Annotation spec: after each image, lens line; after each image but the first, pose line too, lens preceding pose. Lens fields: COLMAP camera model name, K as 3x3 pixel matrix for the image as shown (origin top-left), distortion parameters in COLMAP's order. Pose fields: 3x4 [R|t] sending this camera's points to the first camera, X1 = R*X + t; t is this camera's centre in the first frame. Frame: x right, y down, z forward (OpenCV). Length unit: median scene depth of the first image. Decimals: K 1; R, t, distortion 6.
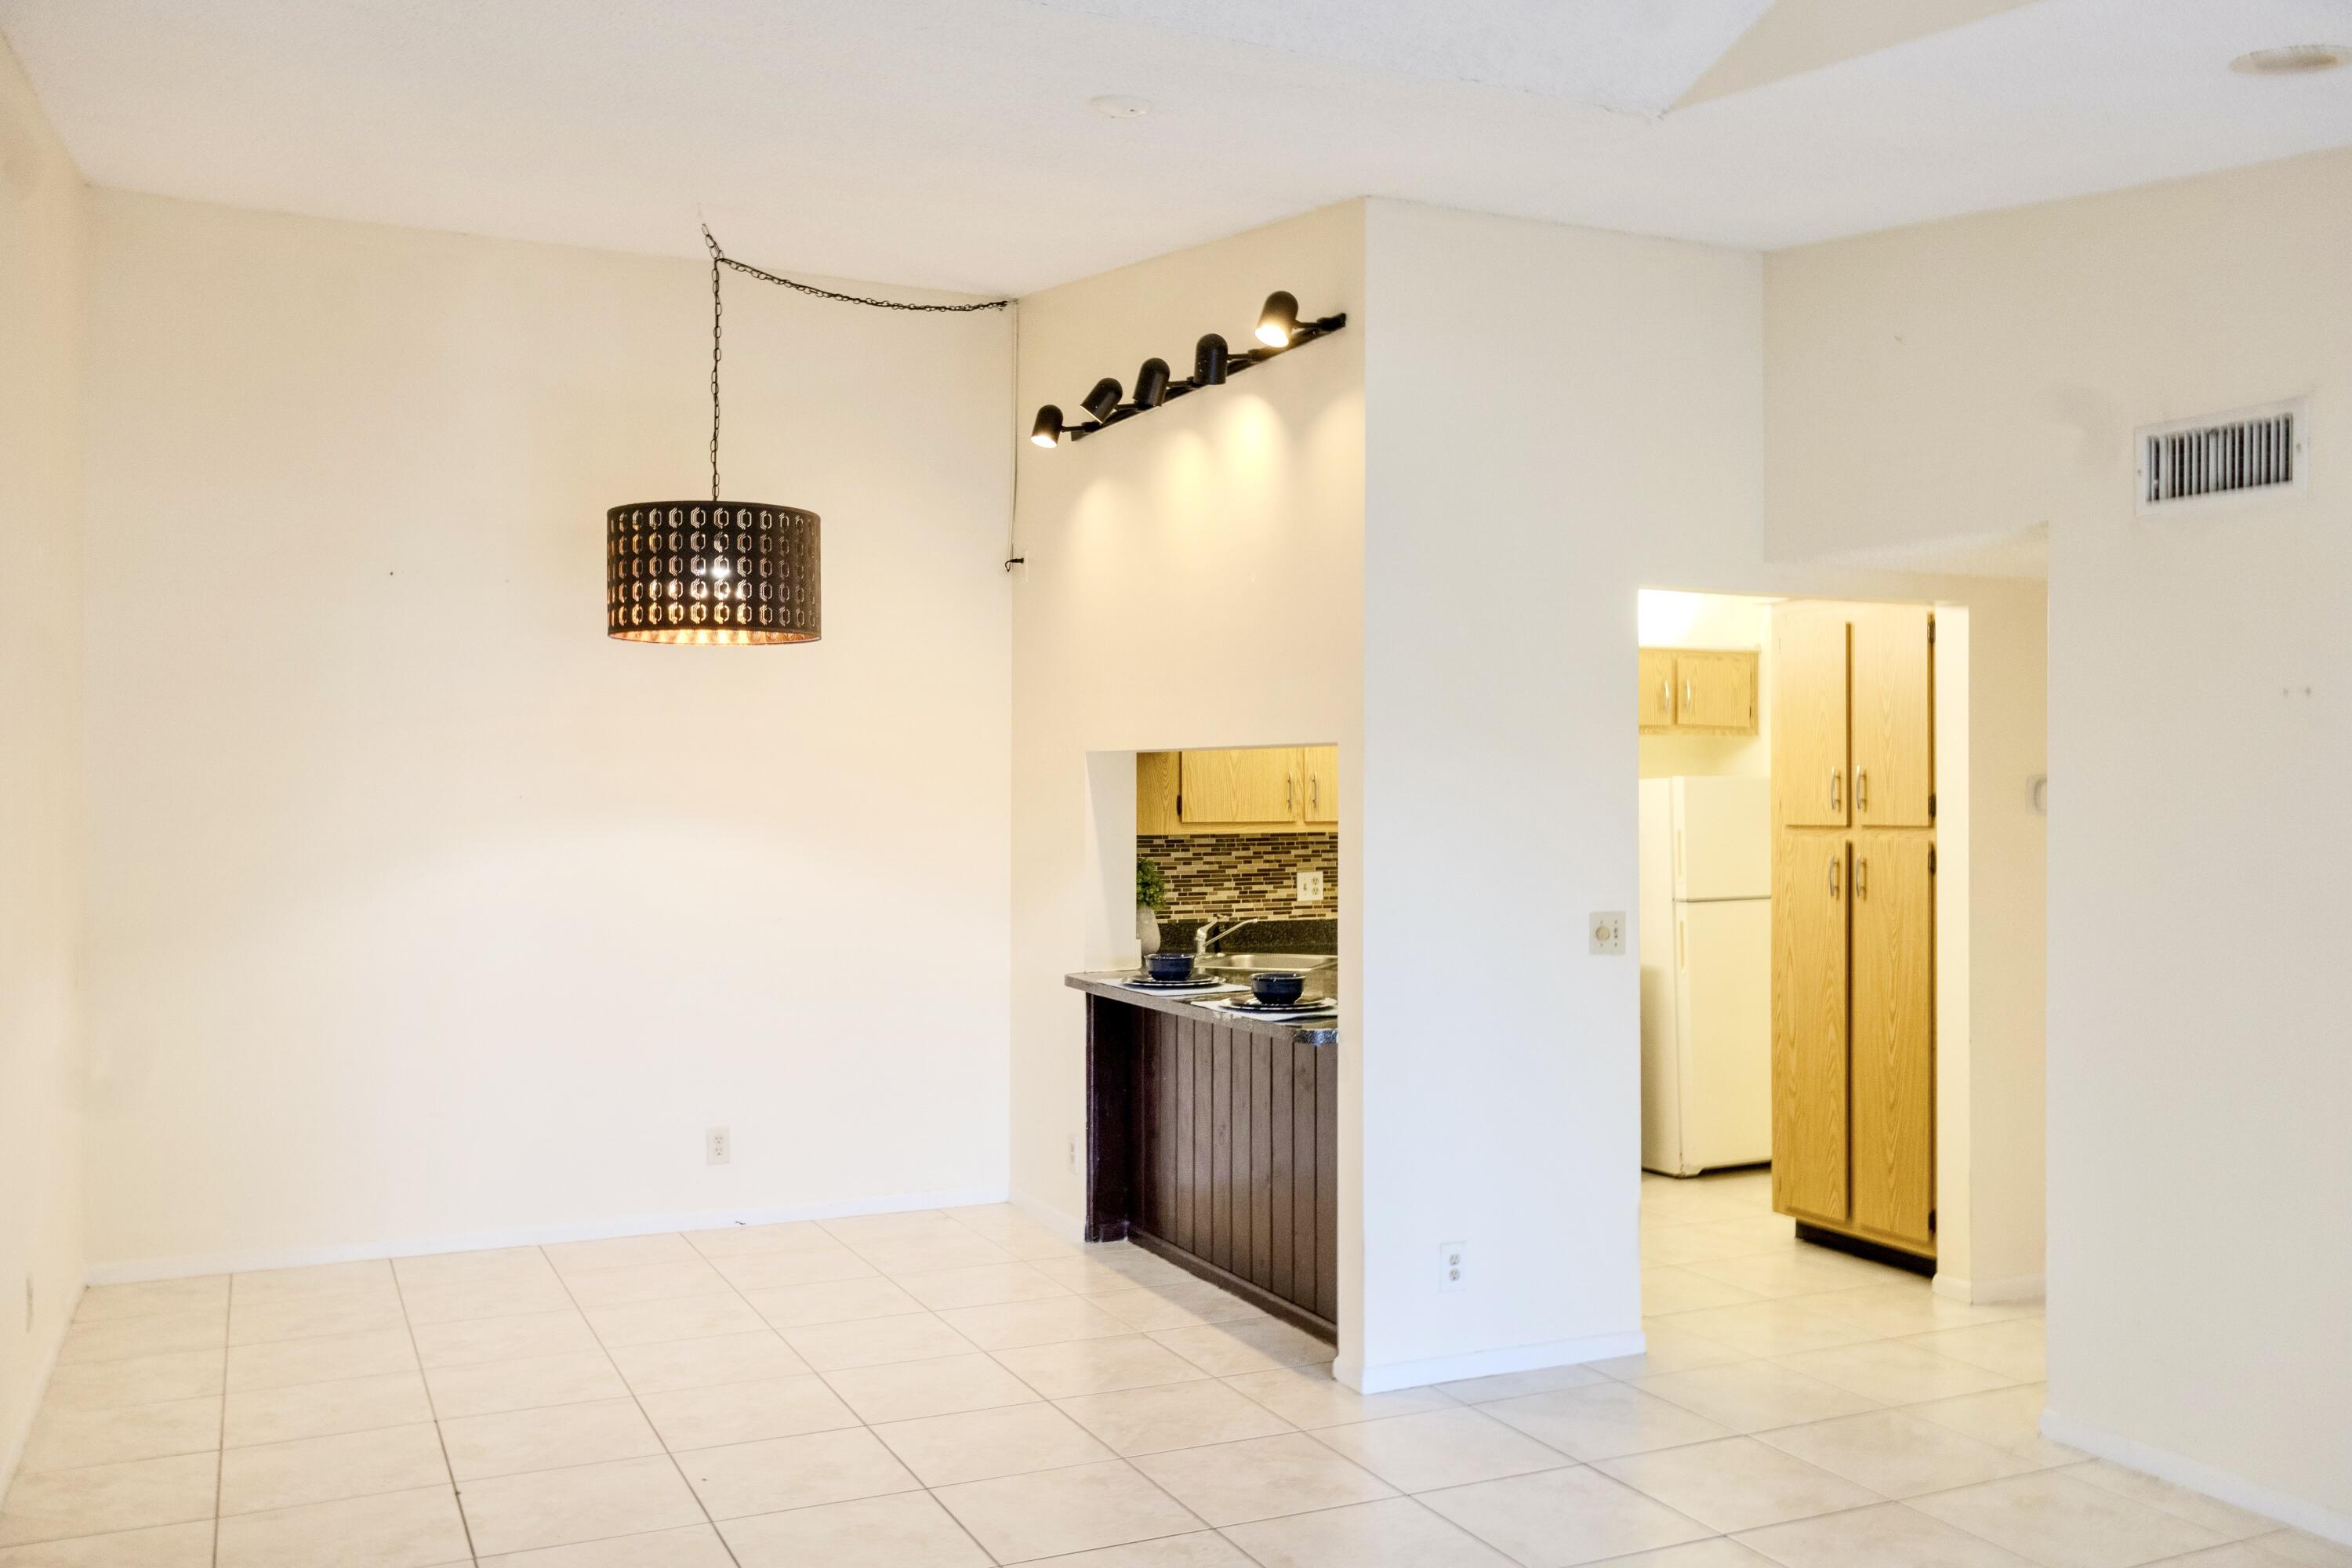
lens RADIAL K [[1936.0, 0, 1176.0], [0, 1936.0, 784.0], [0, 0, 1]] dist [0.007574, -0.001347]
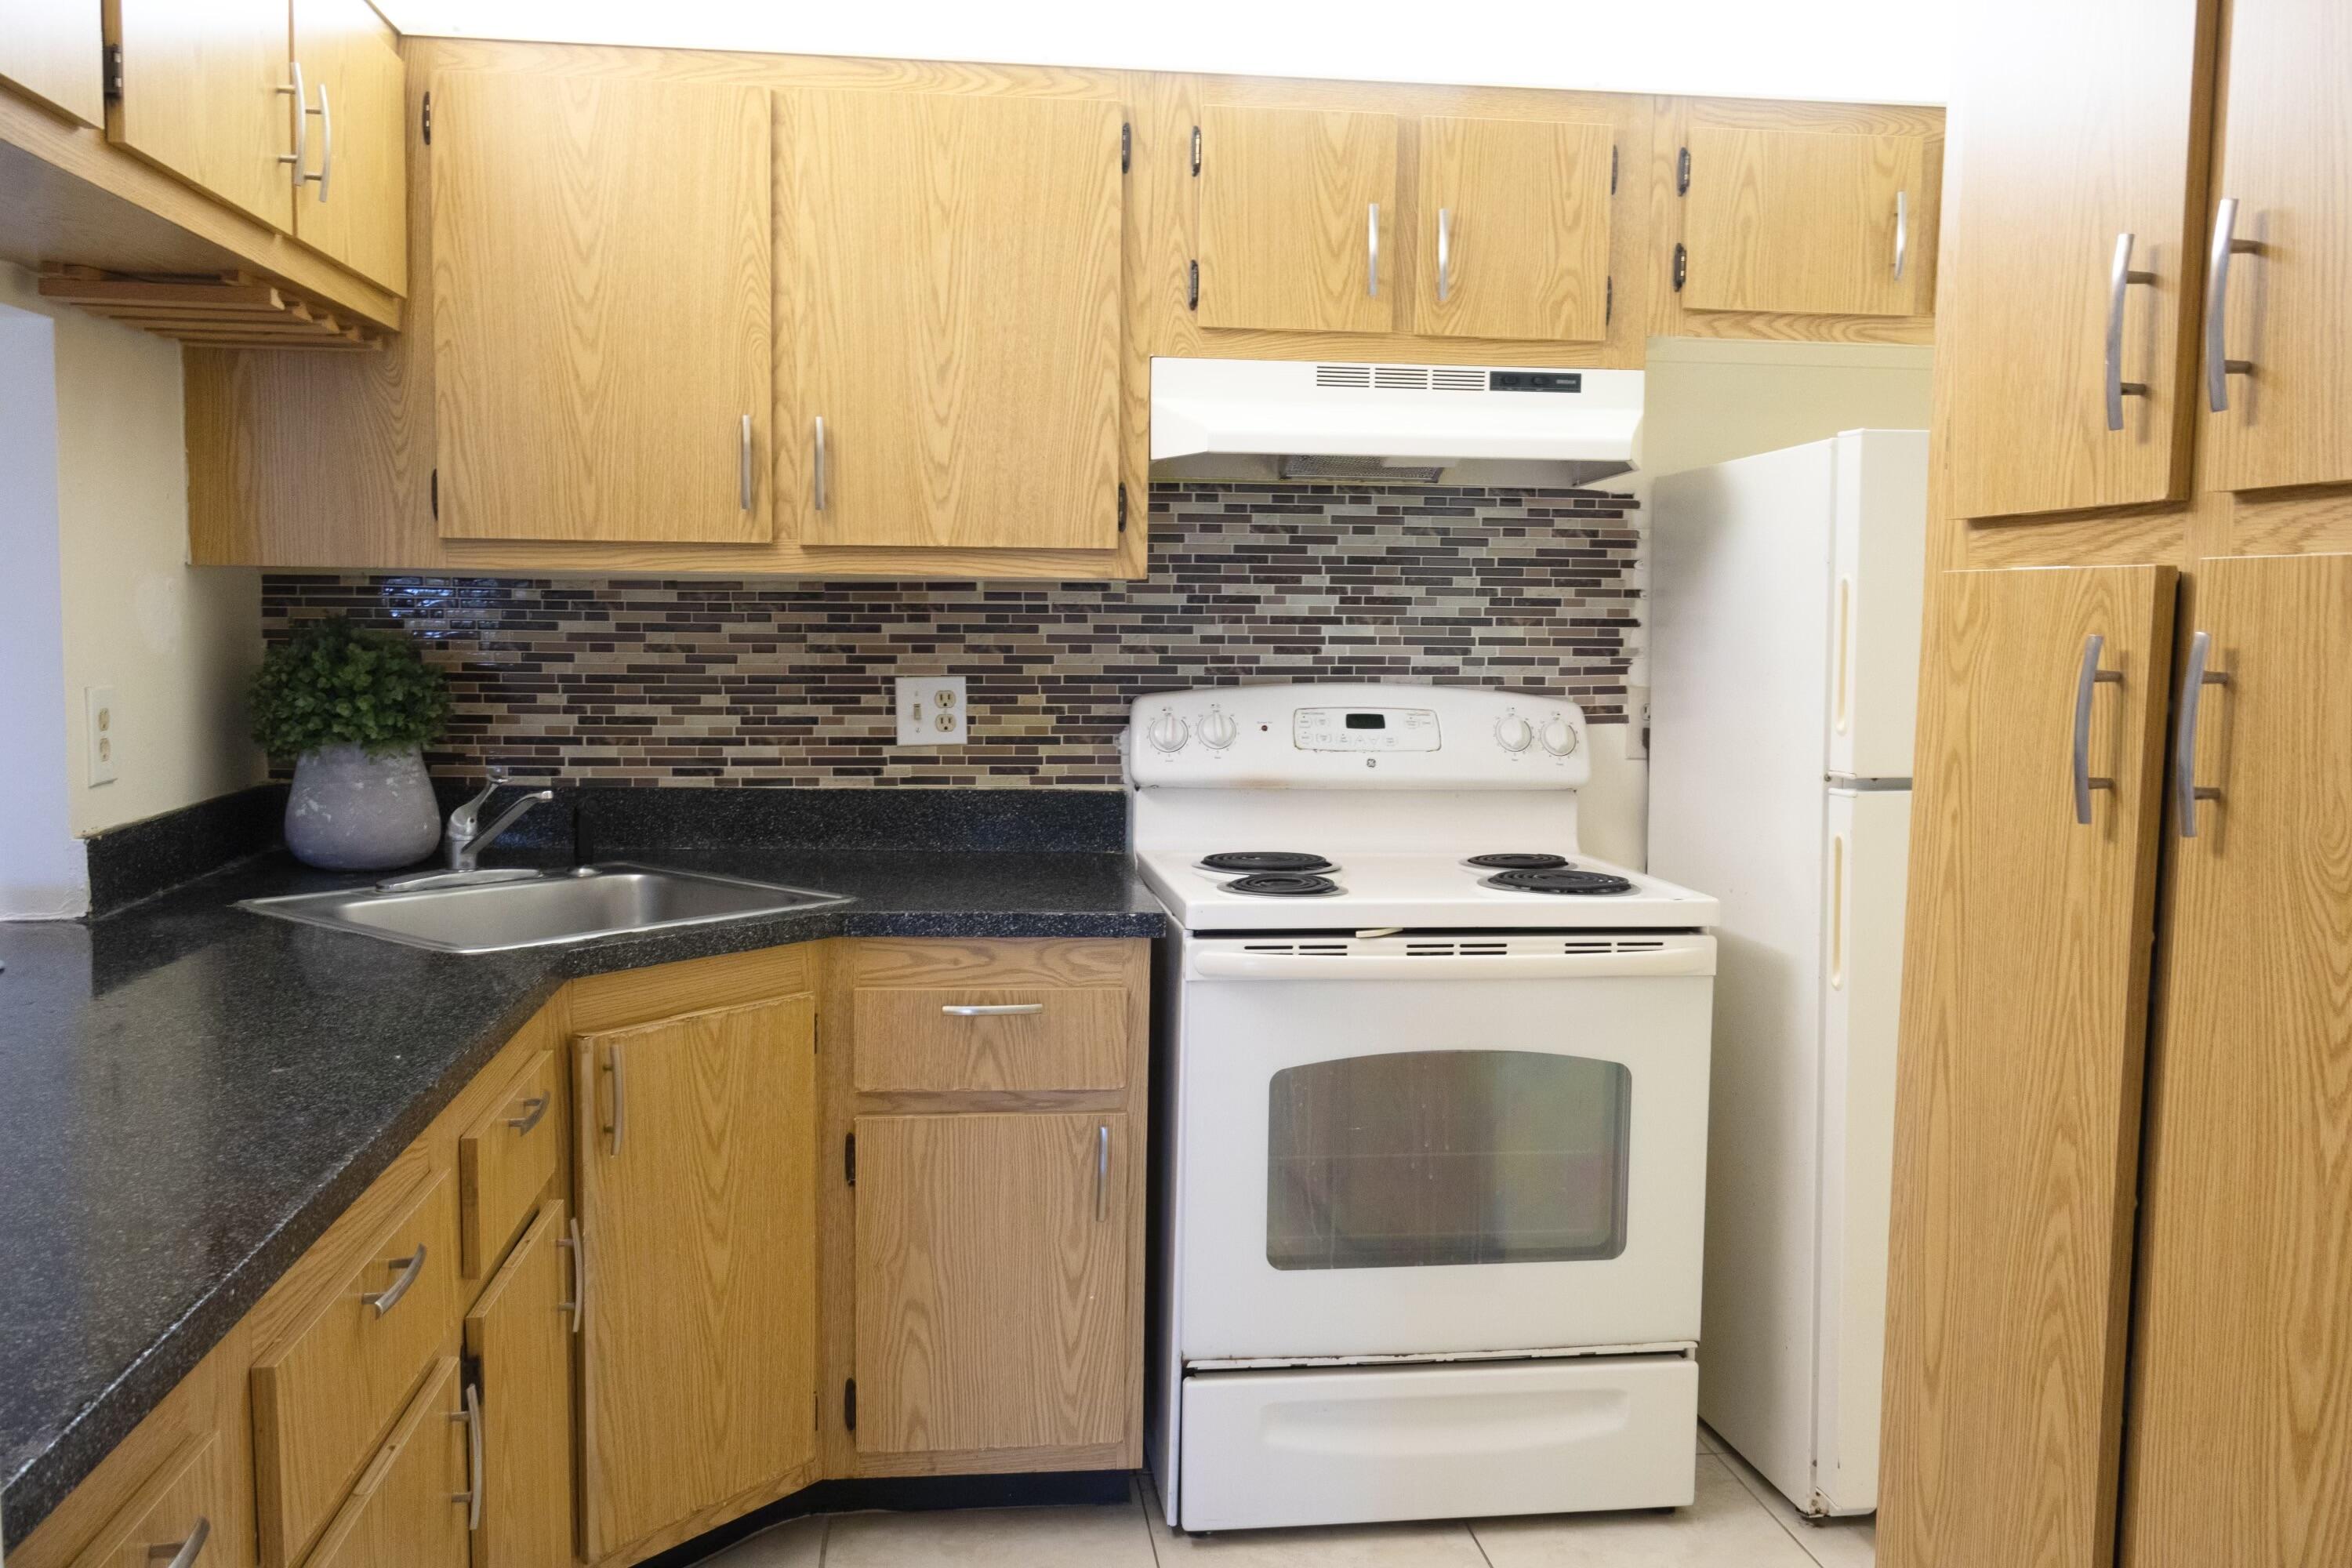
lens RADIAL K [[1936.0, 0, 1176.0], [0, 1936.0, 784.0], [0, 0, 1]] dist [0.007574, -0.001347]
pose [[0.949094, 0.042690, -0.312088, 0.269418], [-0.013182, 0.995289, 0.096055, 0.029360], [0.314718, -0.087052, 0.945185, 0.659336]]
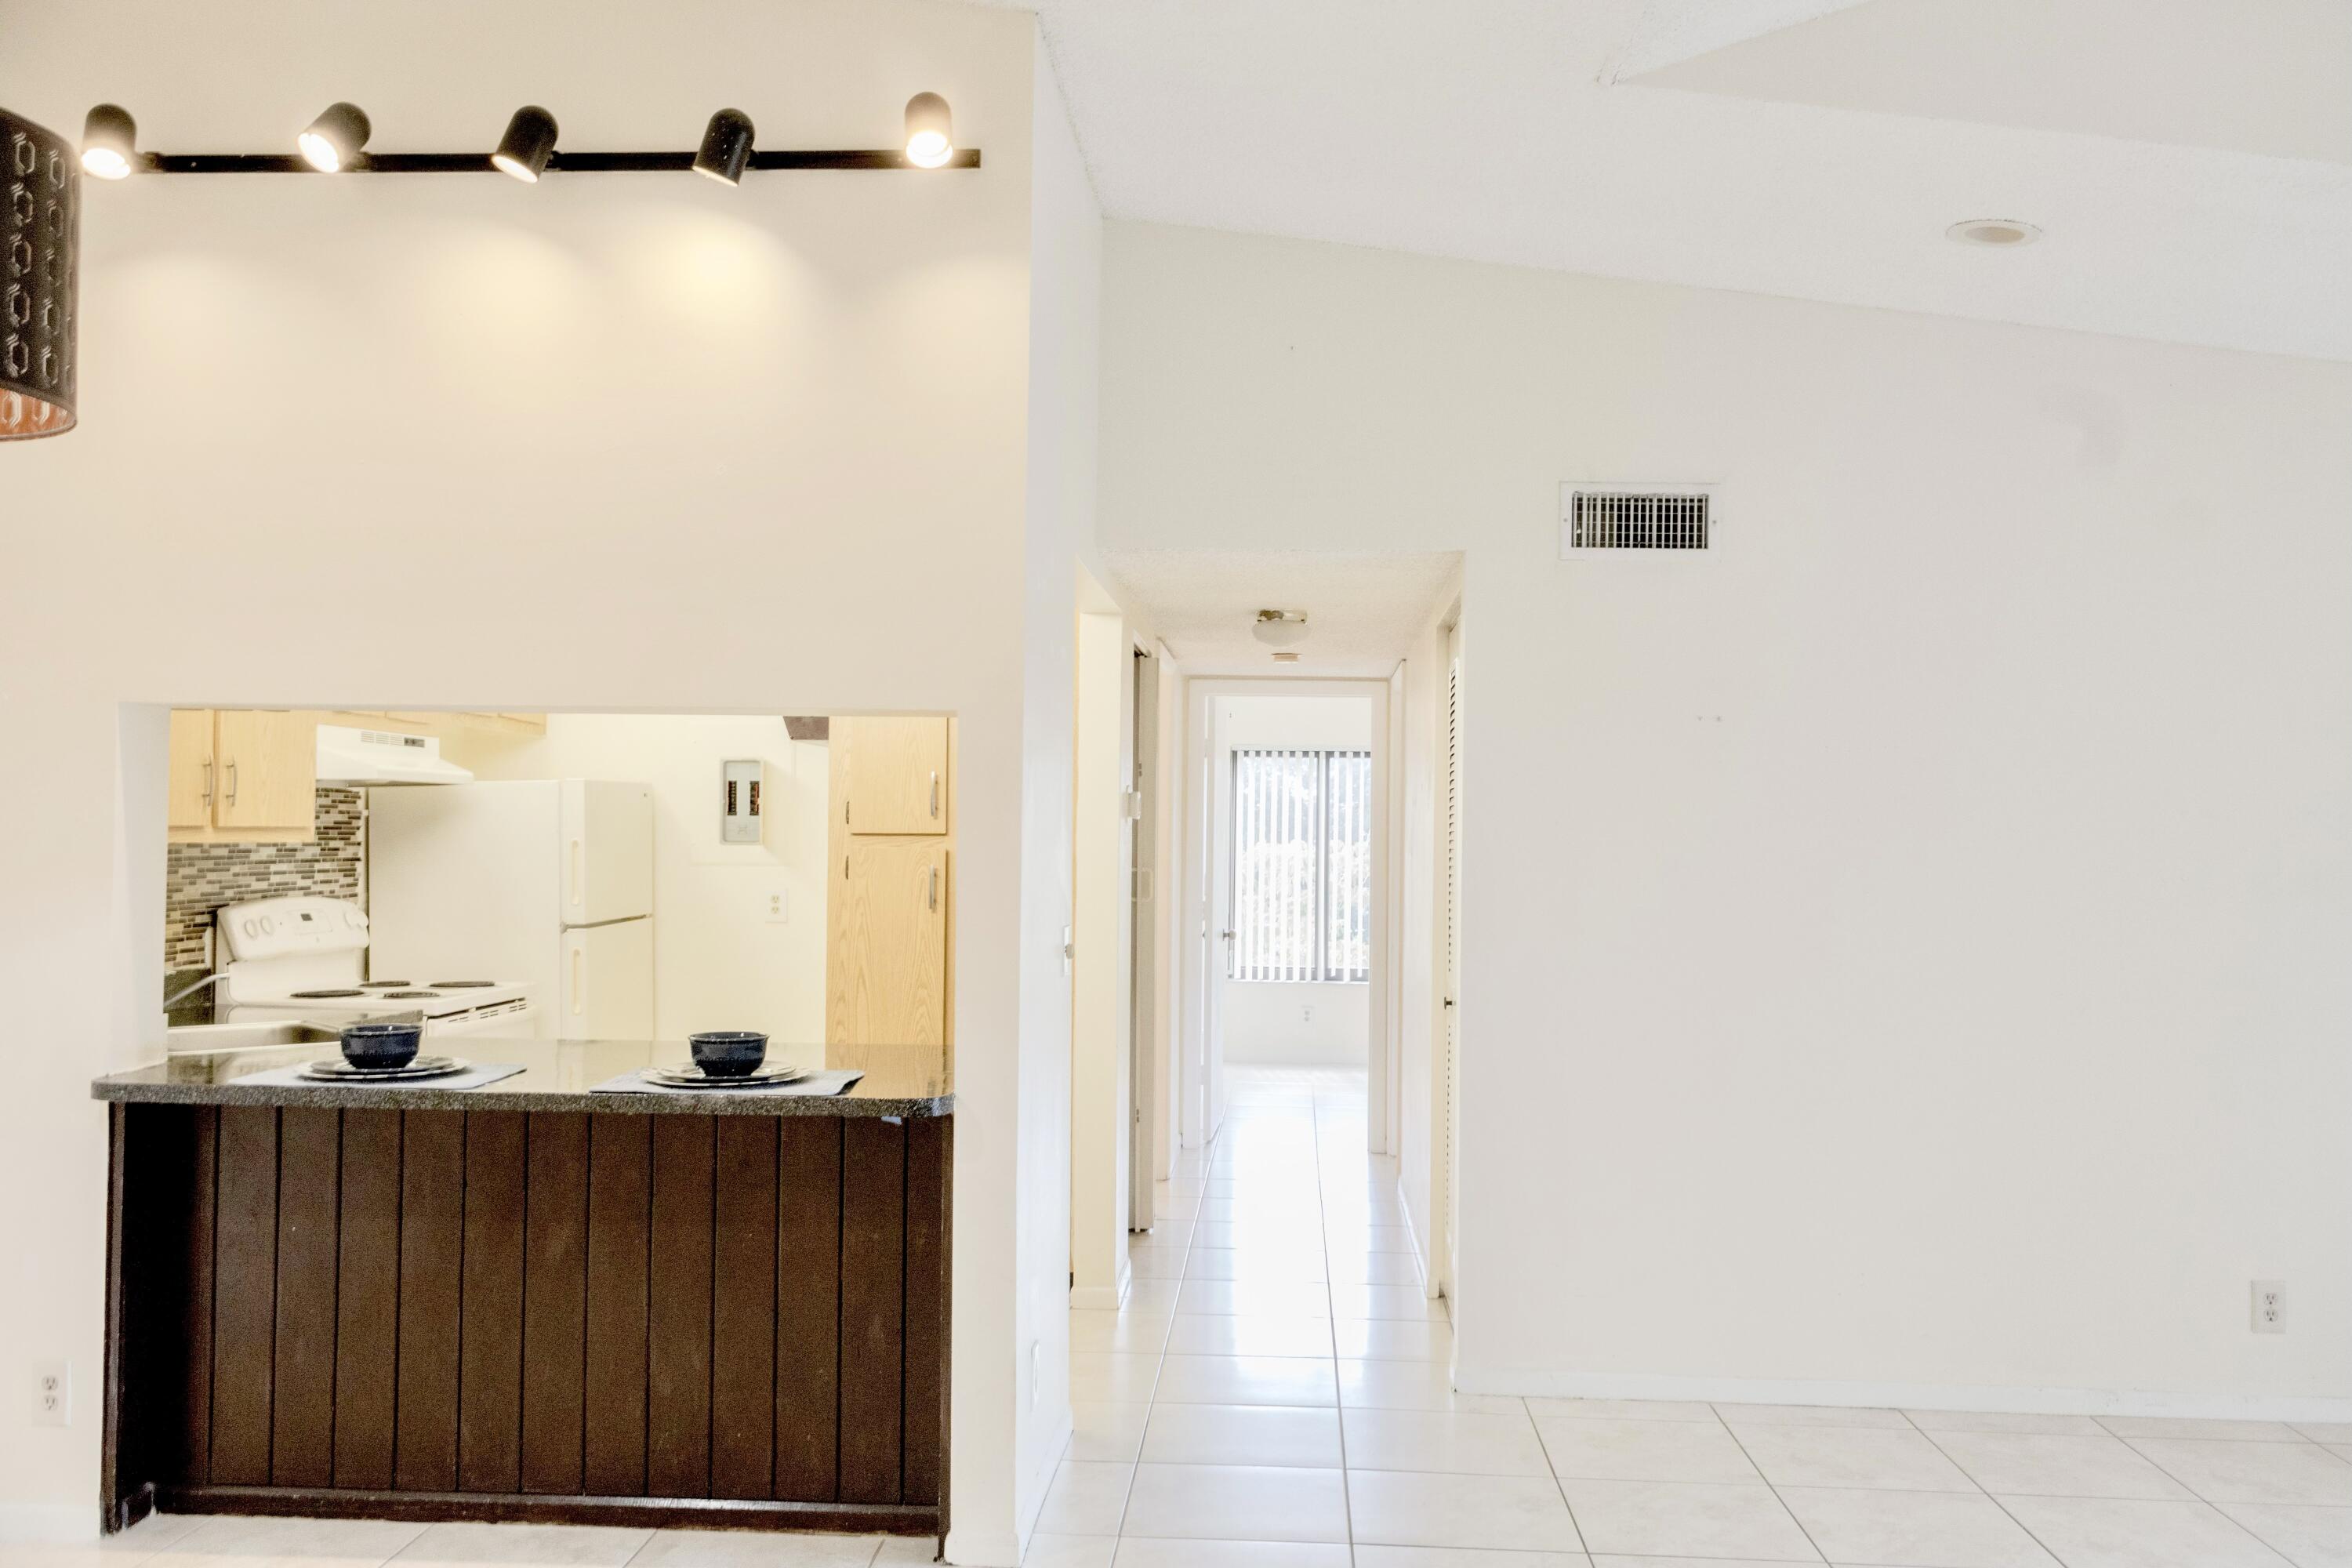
lens RADIAL K [[1878.6, 0, 1179.9], [0, 1878.6, 813.8], [0, 0, 1]] dist [-0.007867, -0.004647]
pose [[0.471362, 0.016702, 0.881782, -0.356619], [-0.013534, 0.999840, -0.011703, 0.018228], [-0.881836, -0.006418, 0.471513, 0.404336]]
